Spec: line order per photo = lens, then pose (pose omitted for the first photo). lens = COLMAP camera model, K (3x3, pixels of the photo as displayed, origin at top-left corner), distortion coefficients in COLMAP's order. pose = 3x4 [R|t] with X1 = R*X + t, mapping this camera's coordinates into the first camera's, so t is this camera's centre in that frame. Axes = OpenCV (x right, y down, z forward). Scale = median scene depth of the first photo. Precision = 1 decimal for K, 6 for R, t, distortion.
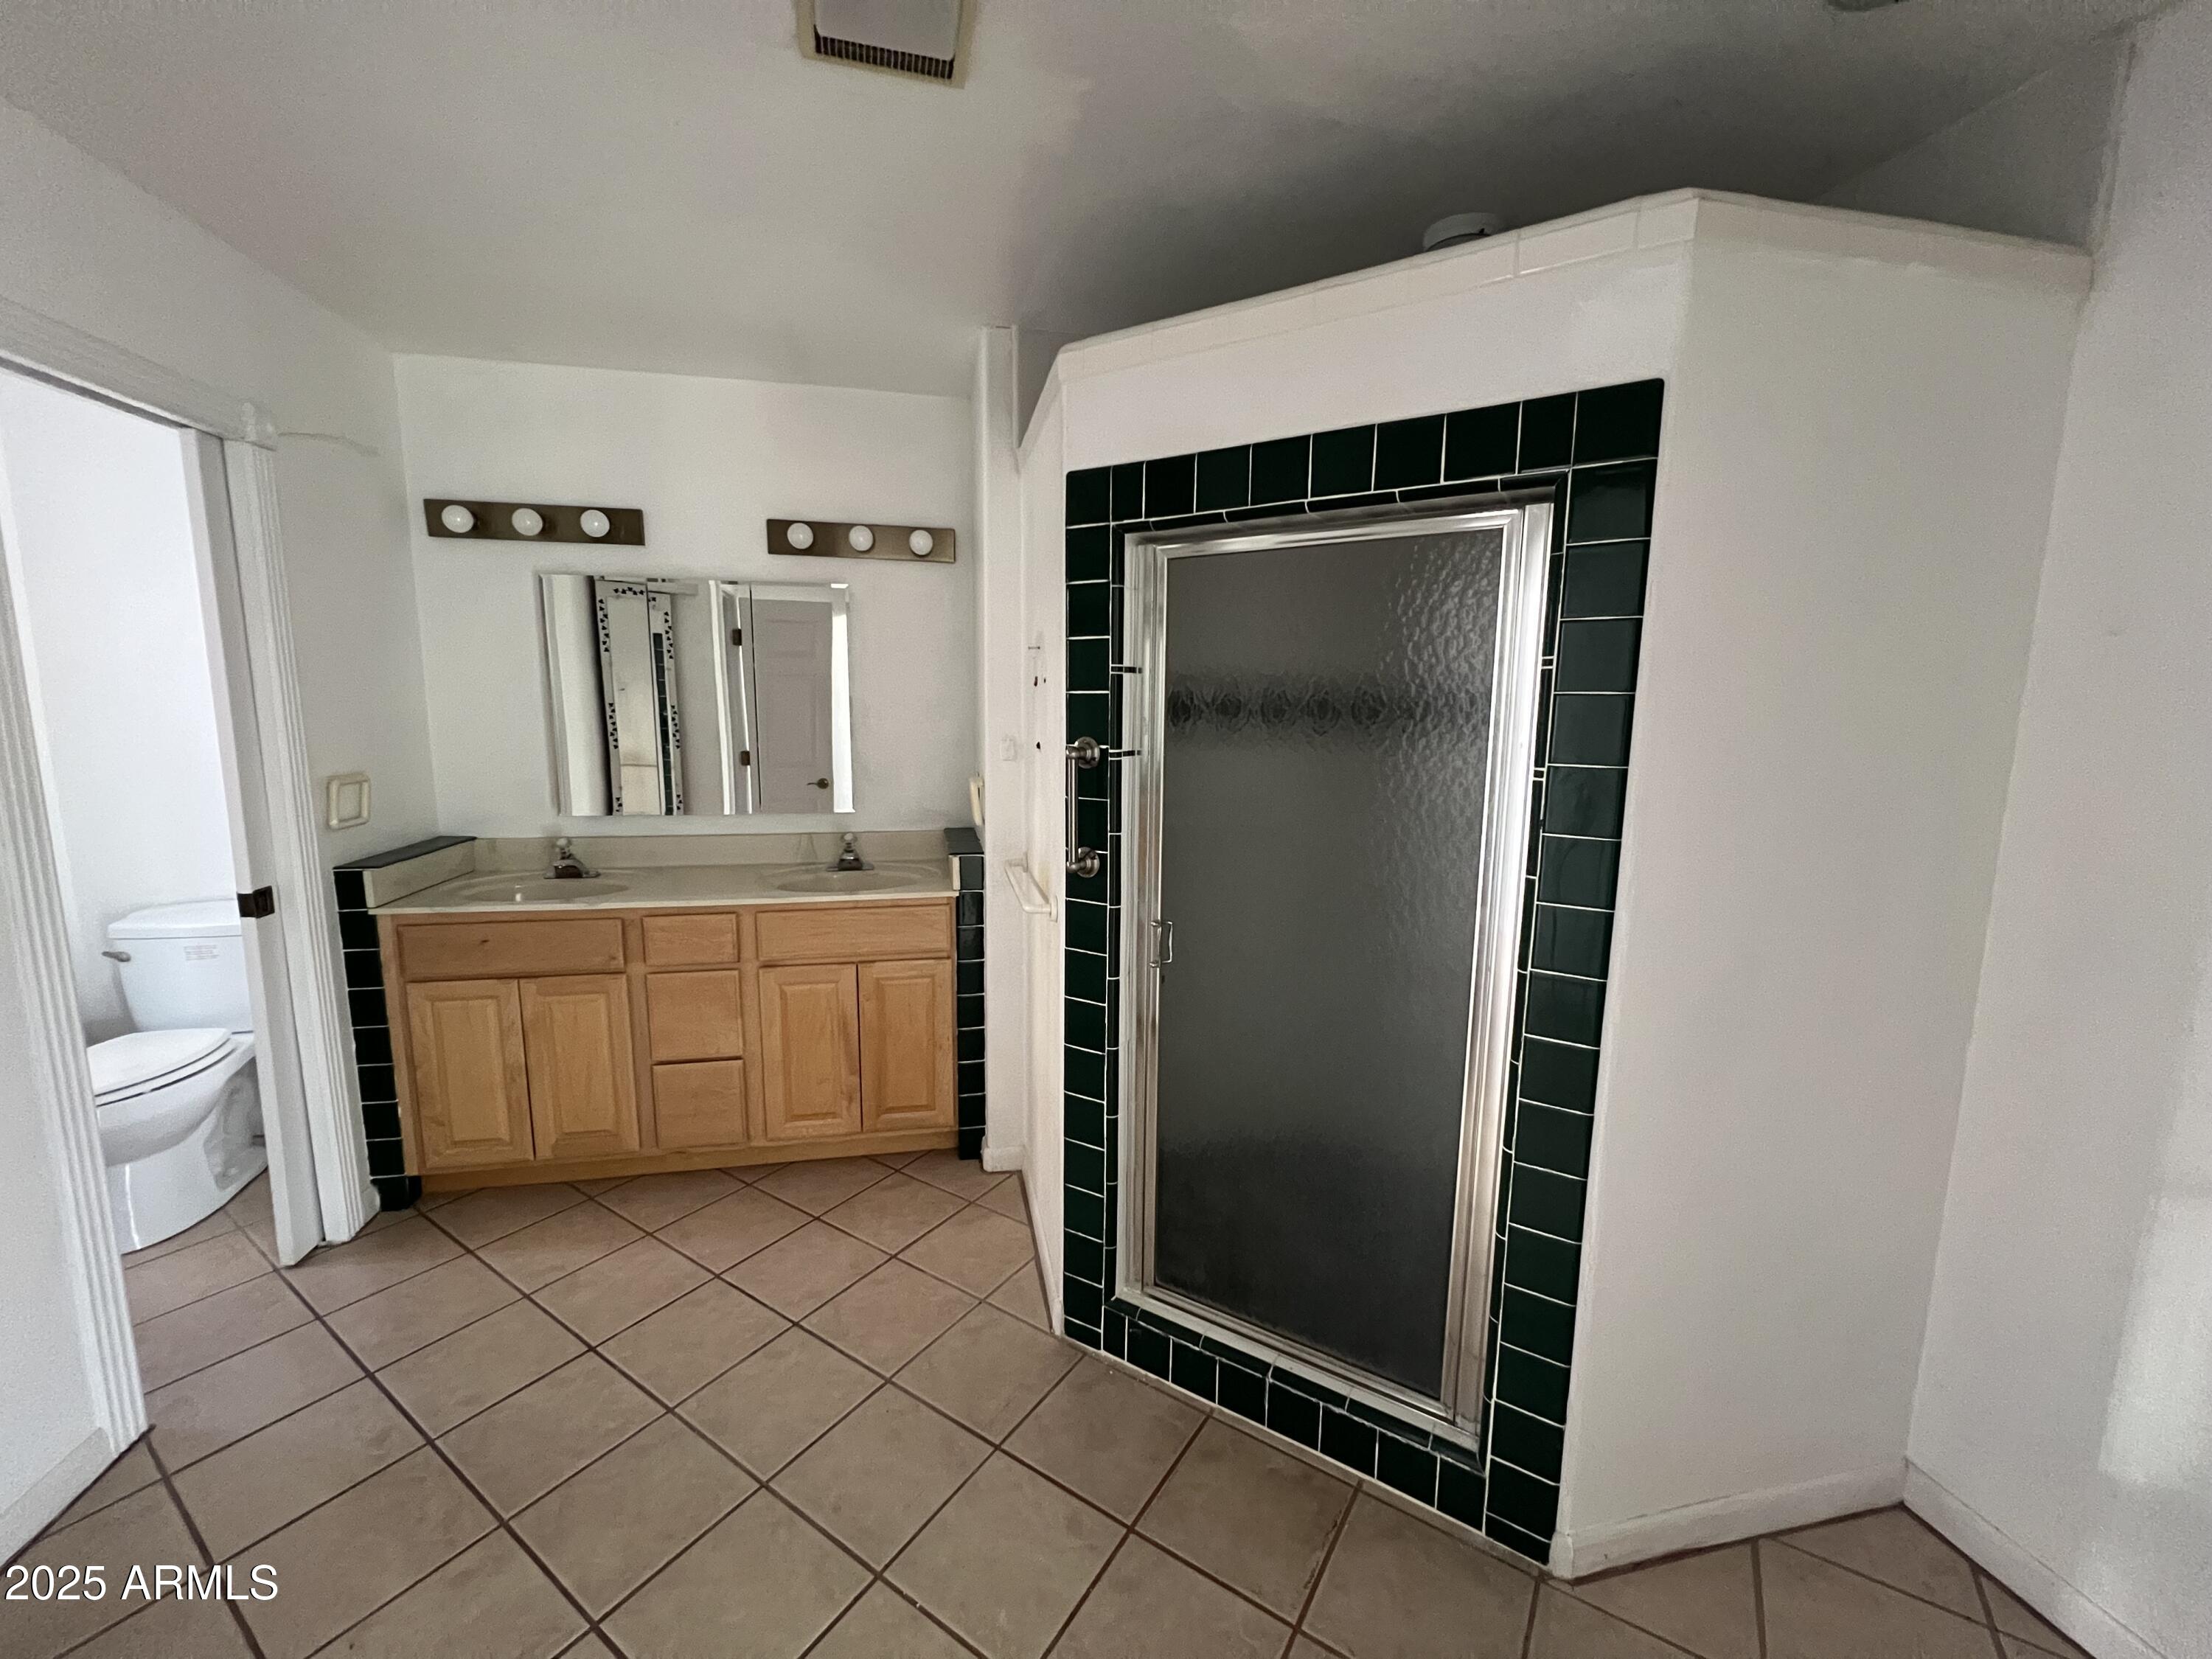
lens RADIAL K [[885.6, 0, 1106.0], [0, 885.6, 829.5], [0, 0, 1]] dist [-0.002033, -0.000240]
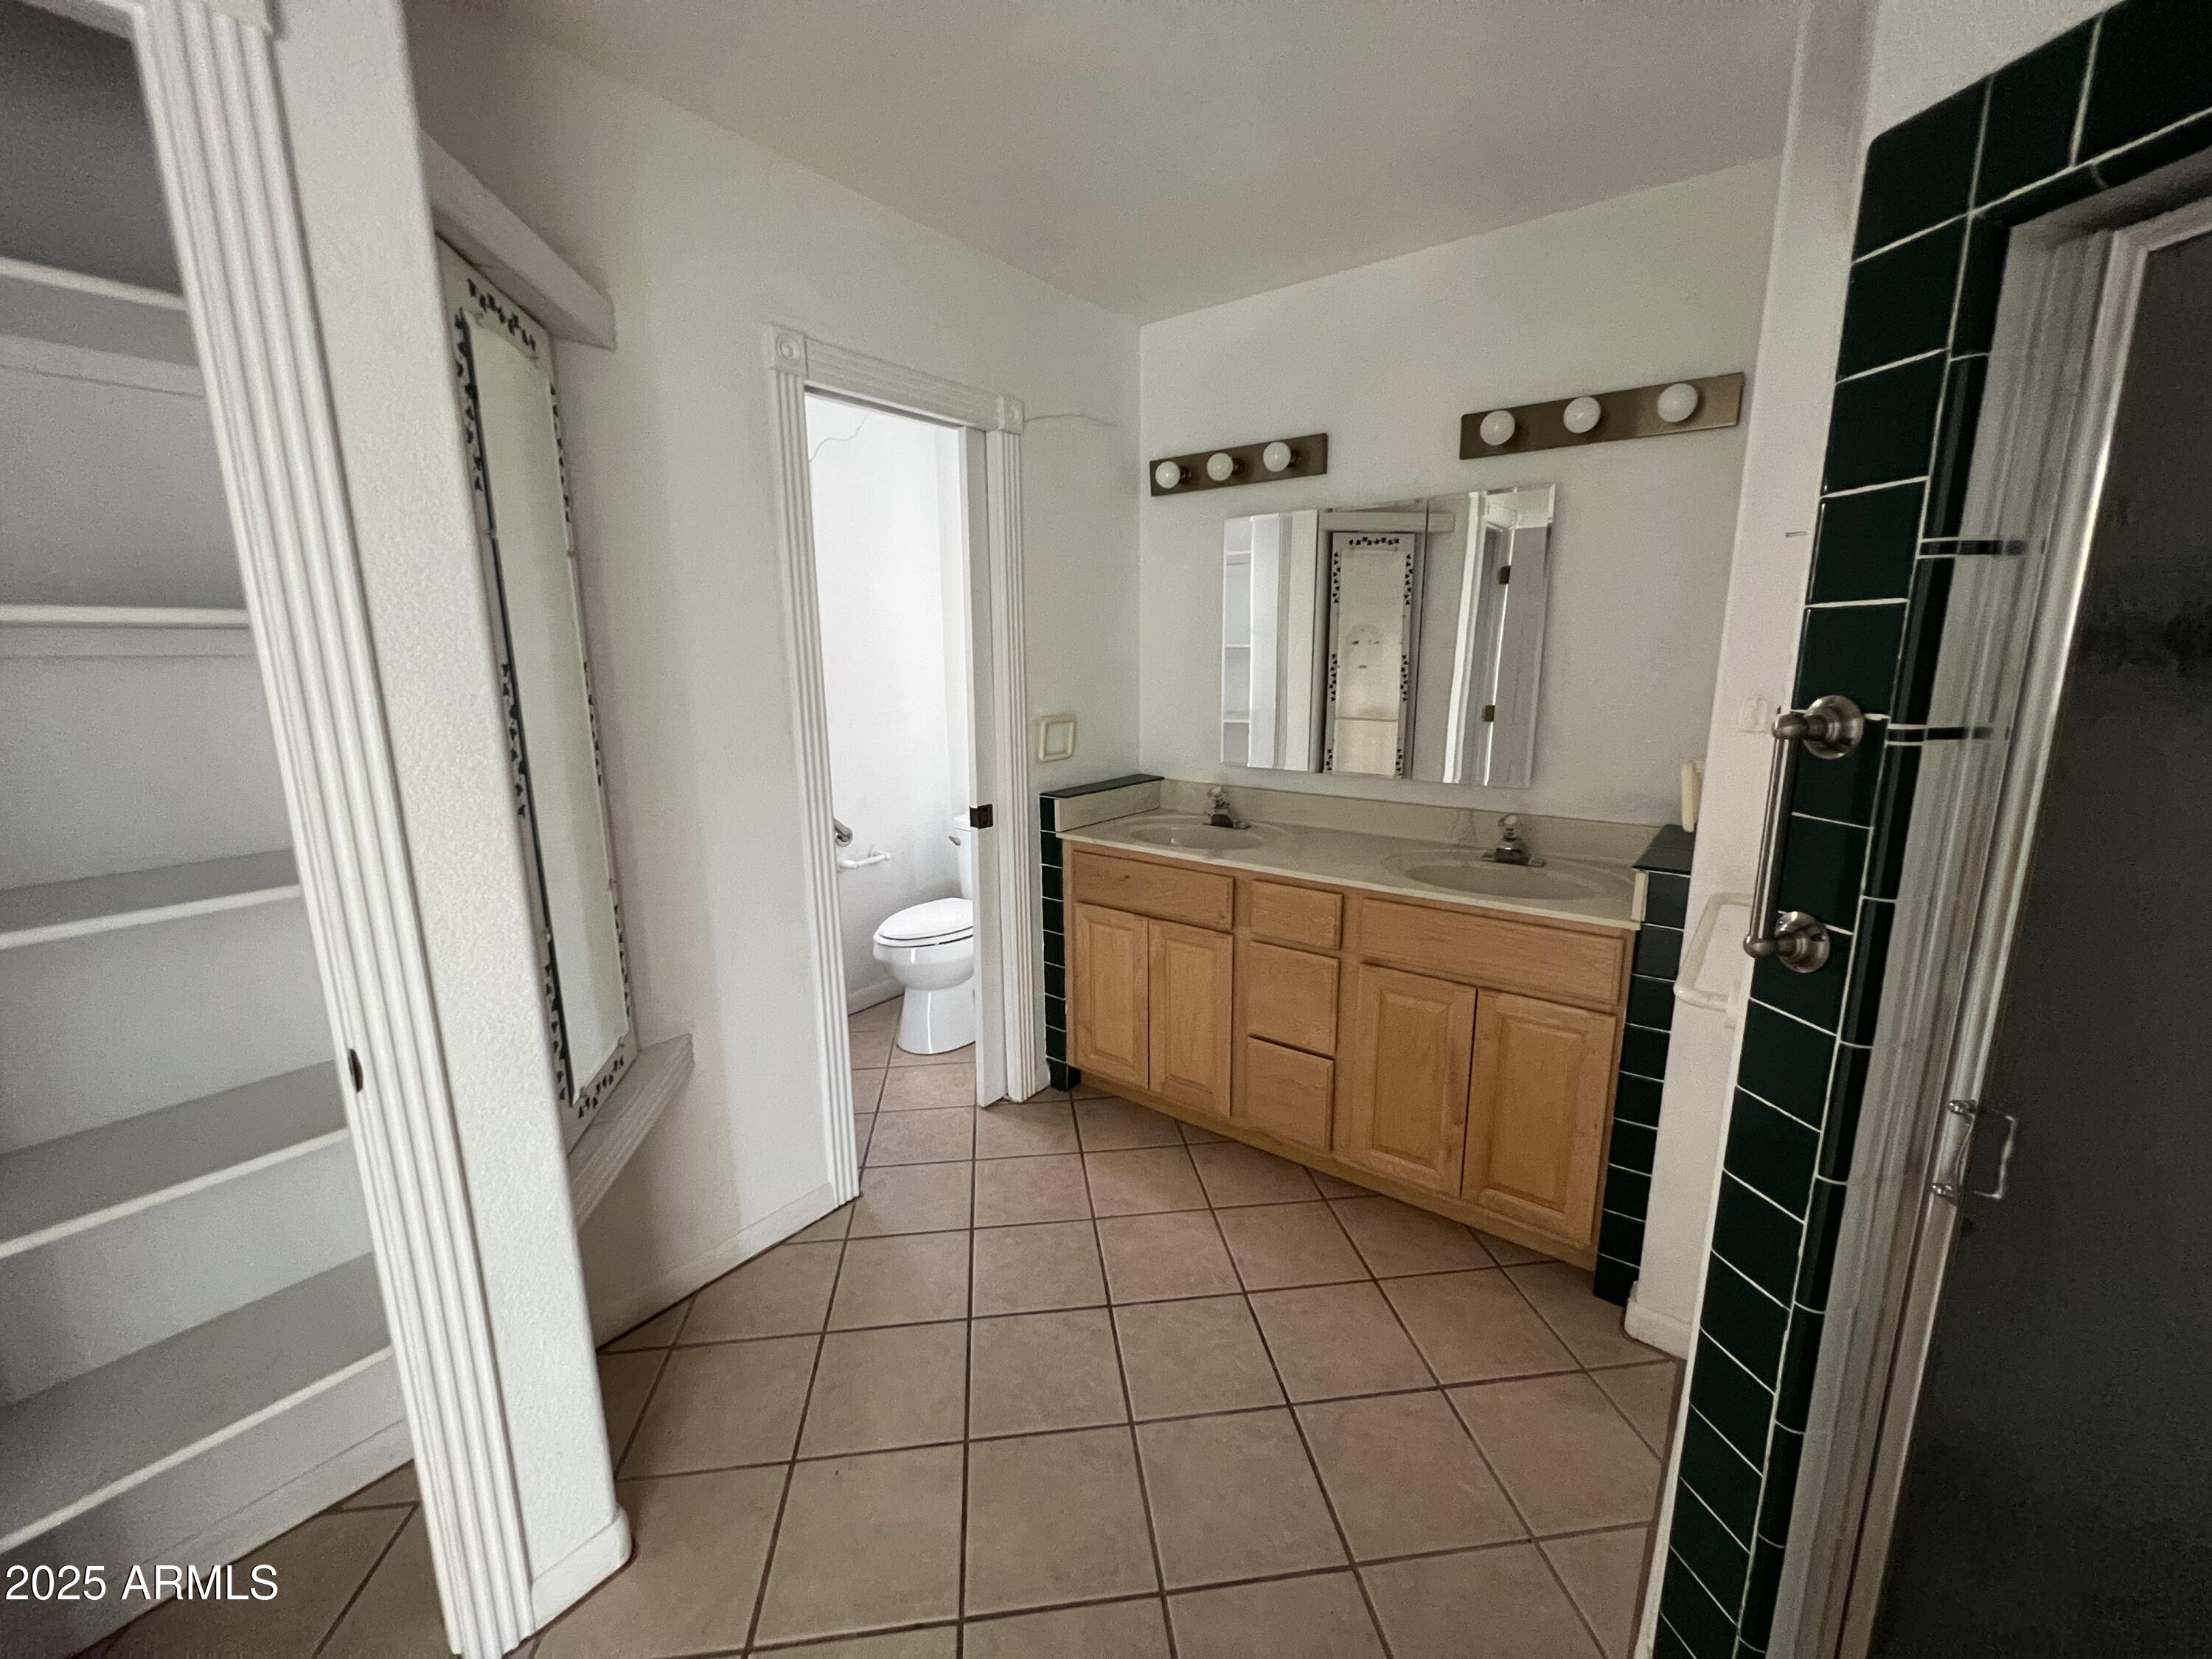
lens RADIAL K [[885.6, 0, 1106.0], [0, 885.6, 829.5], [0, 0, 1]] dist [-0.002033, -0.000240]
pose [[0.651113, 0.134570, -0.746955, 0.068048], [-0.095914, 0.990855, 0.094904, -0.028461], [0.752896, 0.009850, 0.658066, 0.274948]]
